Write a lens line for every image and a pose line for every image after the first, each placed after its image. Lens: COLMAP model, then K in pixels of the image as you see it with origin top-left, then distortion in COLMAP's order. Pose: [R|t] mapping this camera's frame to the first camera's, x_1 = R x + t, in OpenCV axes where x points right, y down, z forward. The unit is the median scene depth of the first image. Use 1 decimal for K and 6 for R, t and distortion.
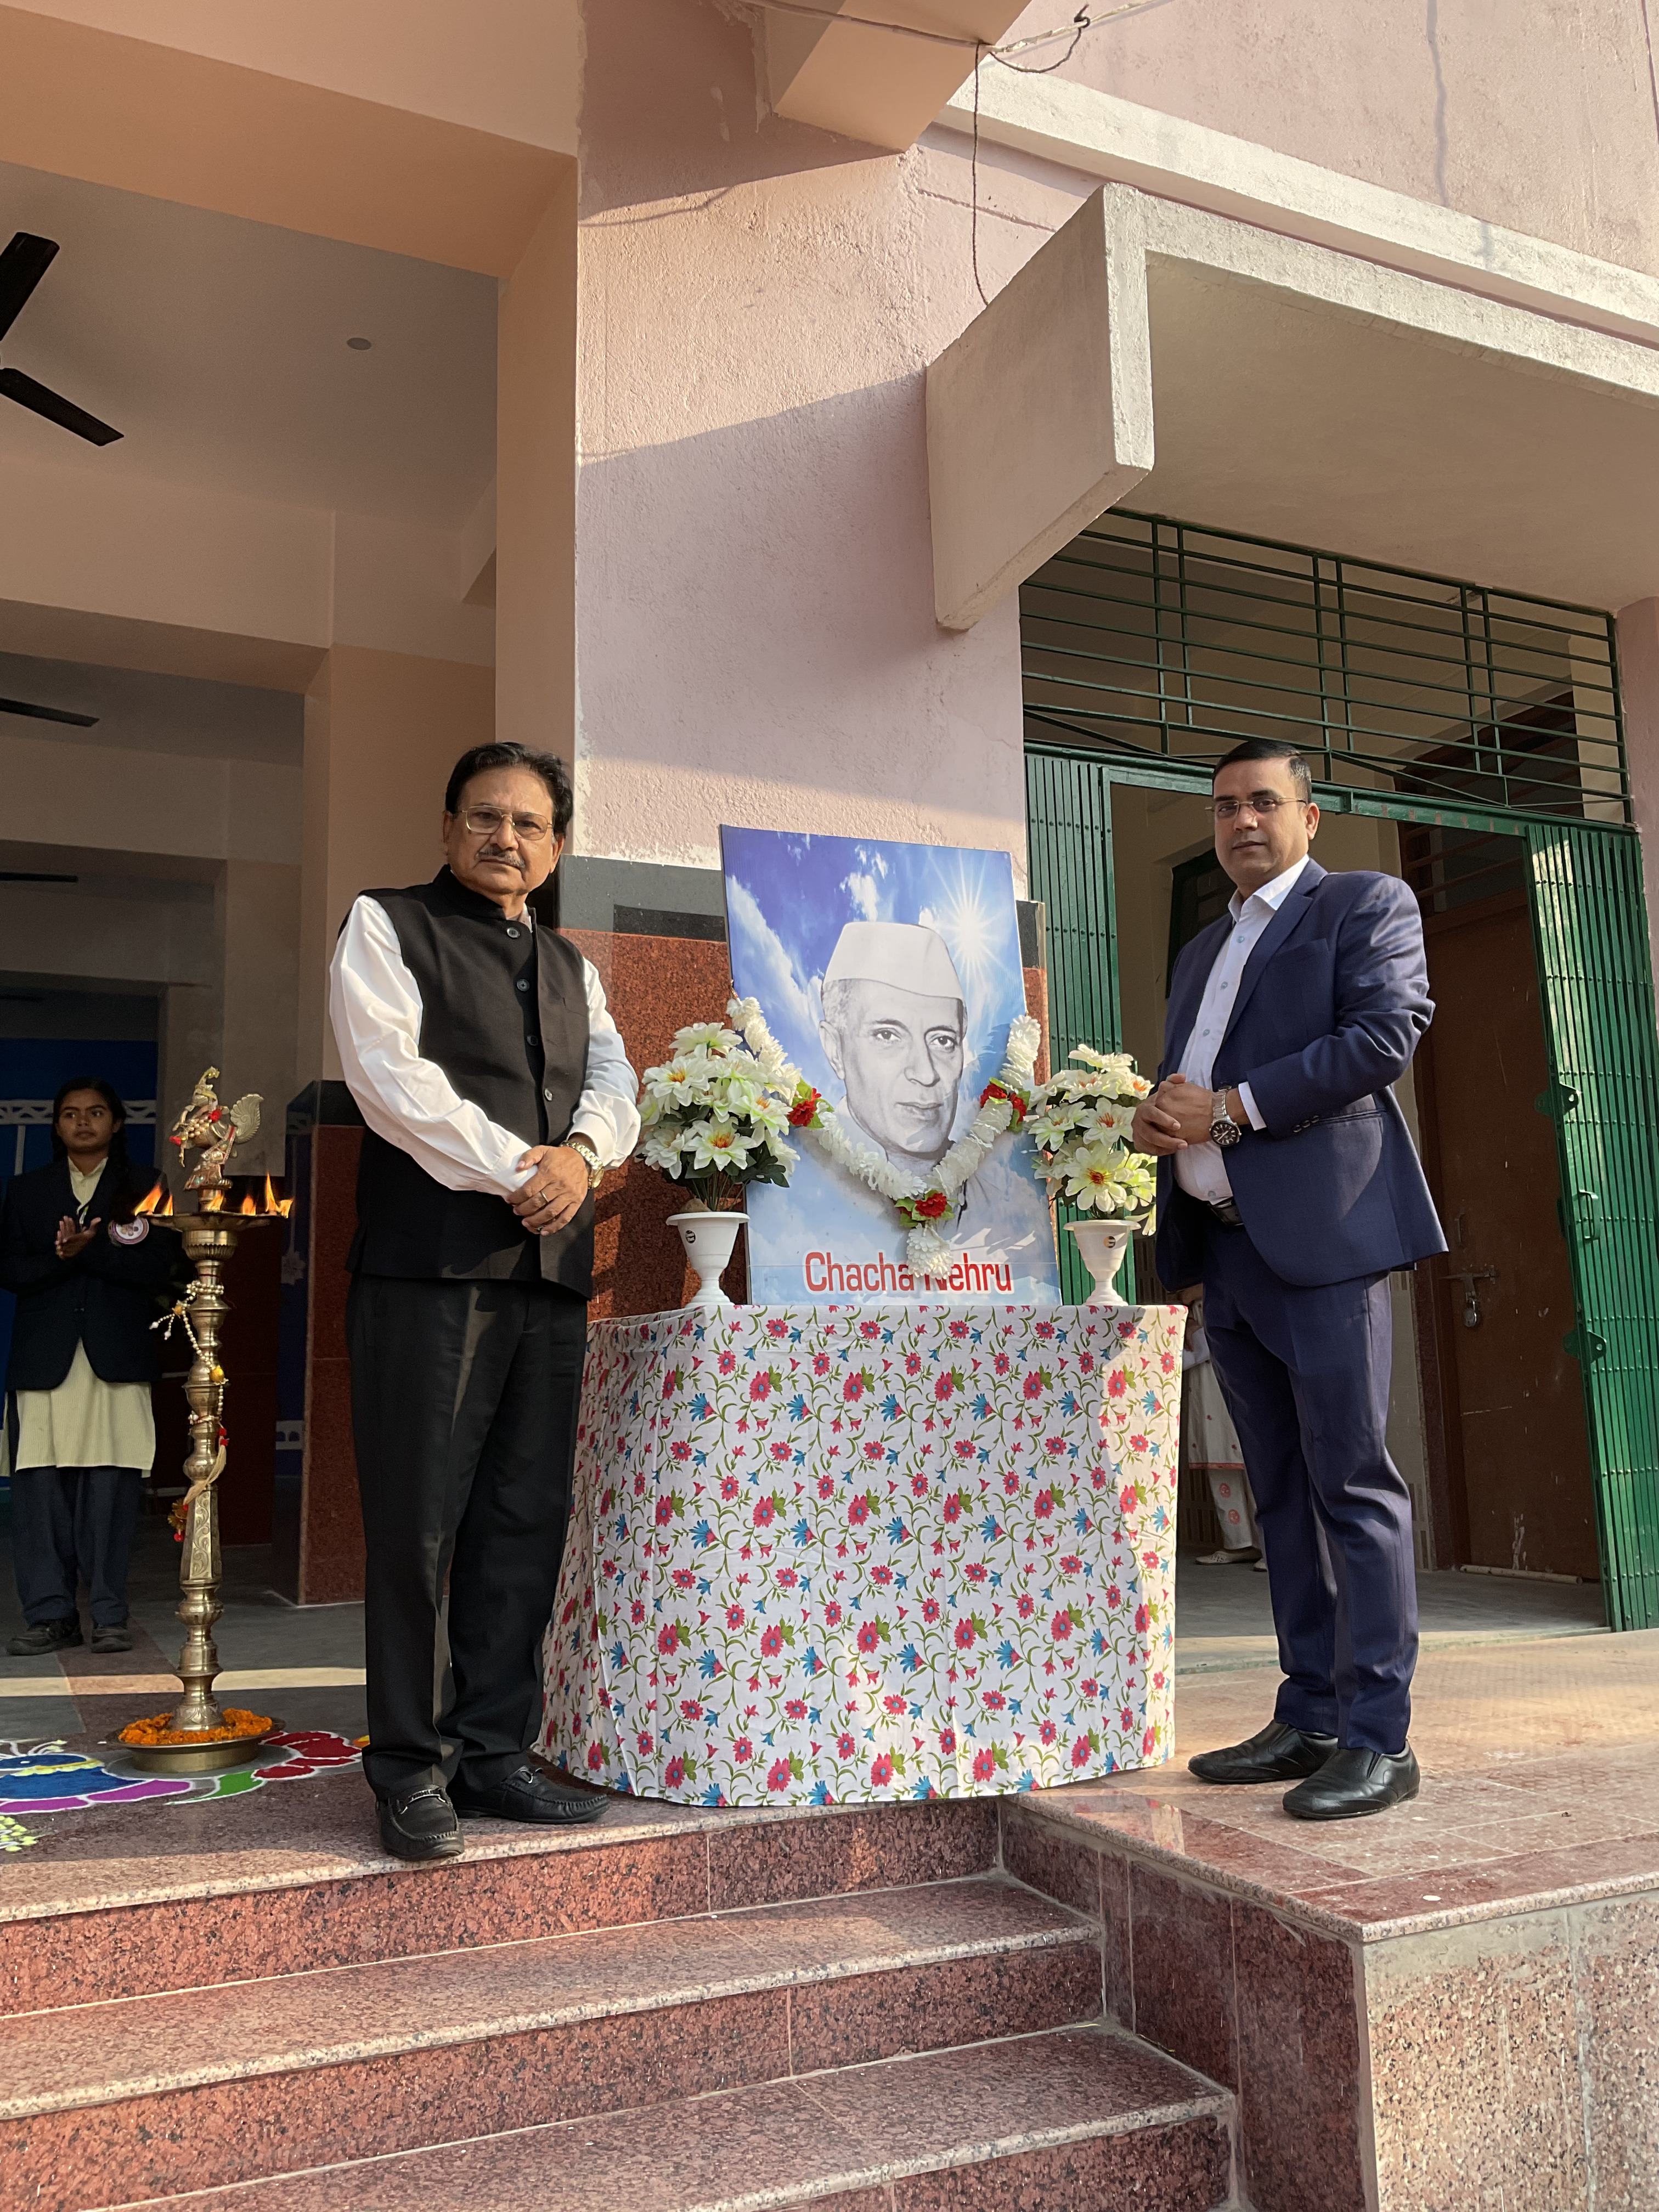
lens RADIAL K [[1813.6, 0, 837.7], [0, 1813.6, 1094.9], [0, 0, 1]] dist [-0.012871, -0.005945]
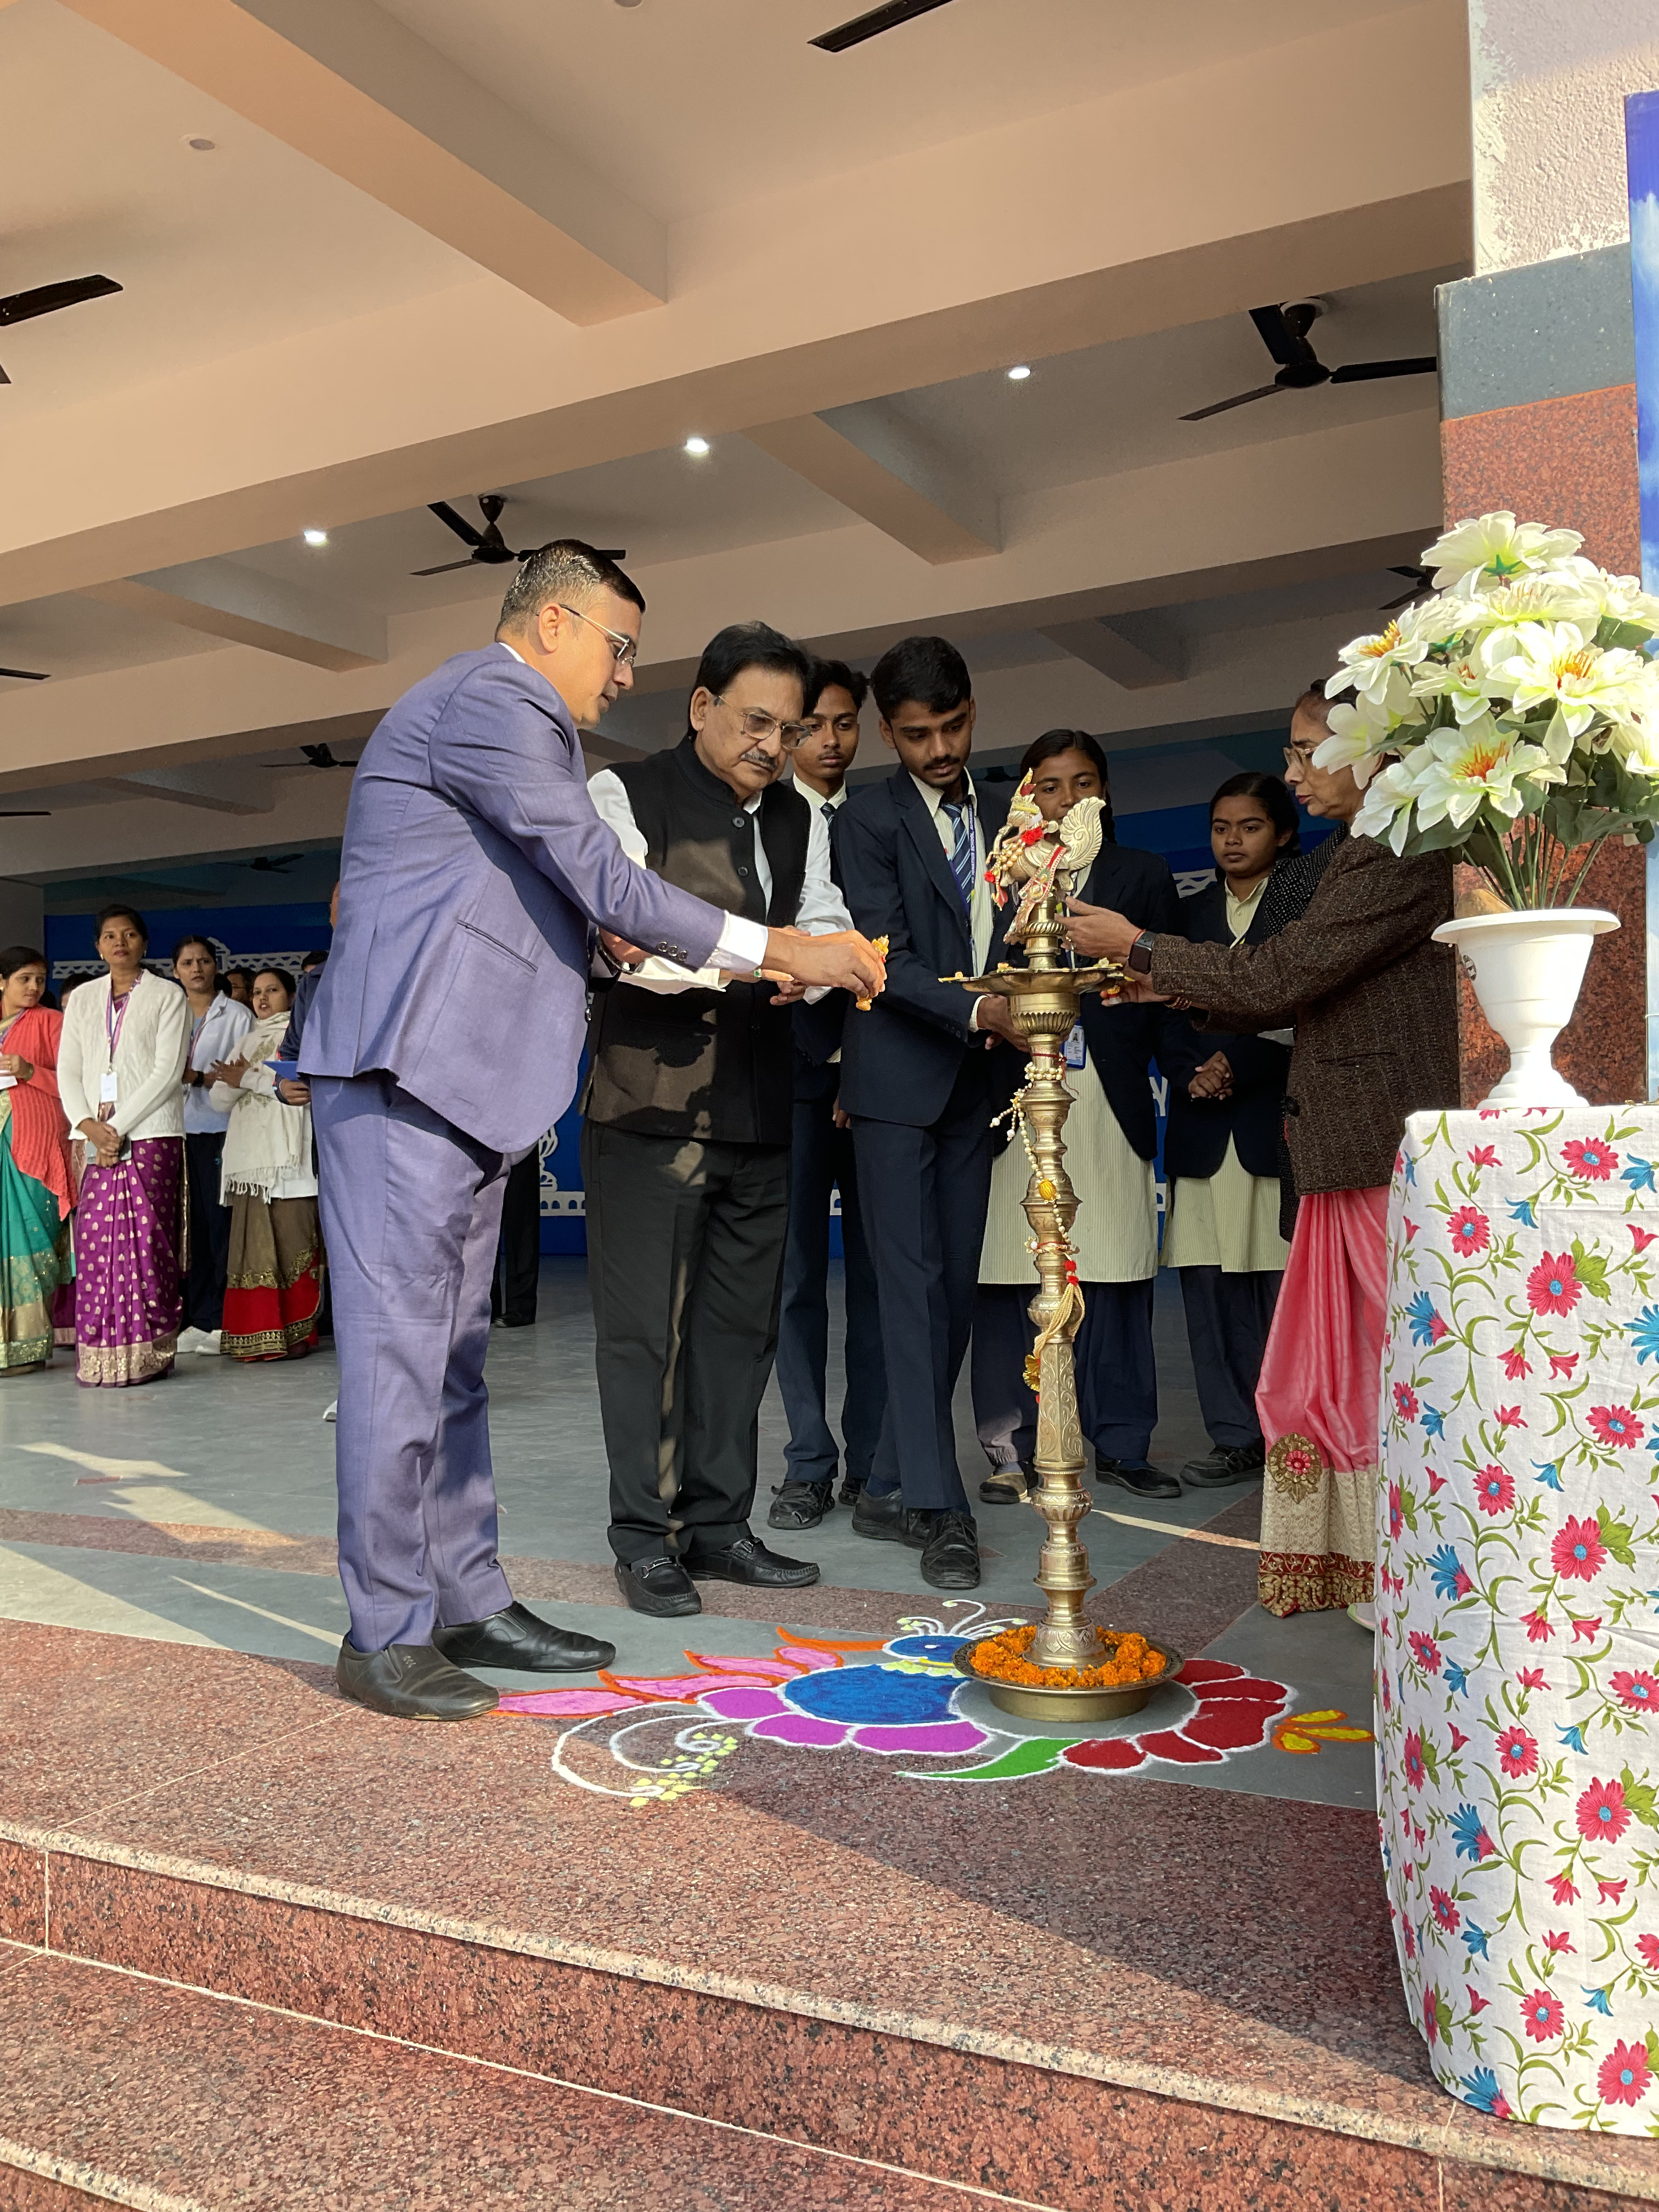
lens RADIAL K [[1813.6, 0, 817.2], [0, 1813.6, 1118.8], [0, 0, 1]] dist [-0.012871, -0.005945]
pose [[0.613855, -0.003641, -0.789410, 0.211150], [0.136226, 0.985476, 0.101386, 0.047176], [0.777576, -0.169775, 0.605435, 0.590238]]
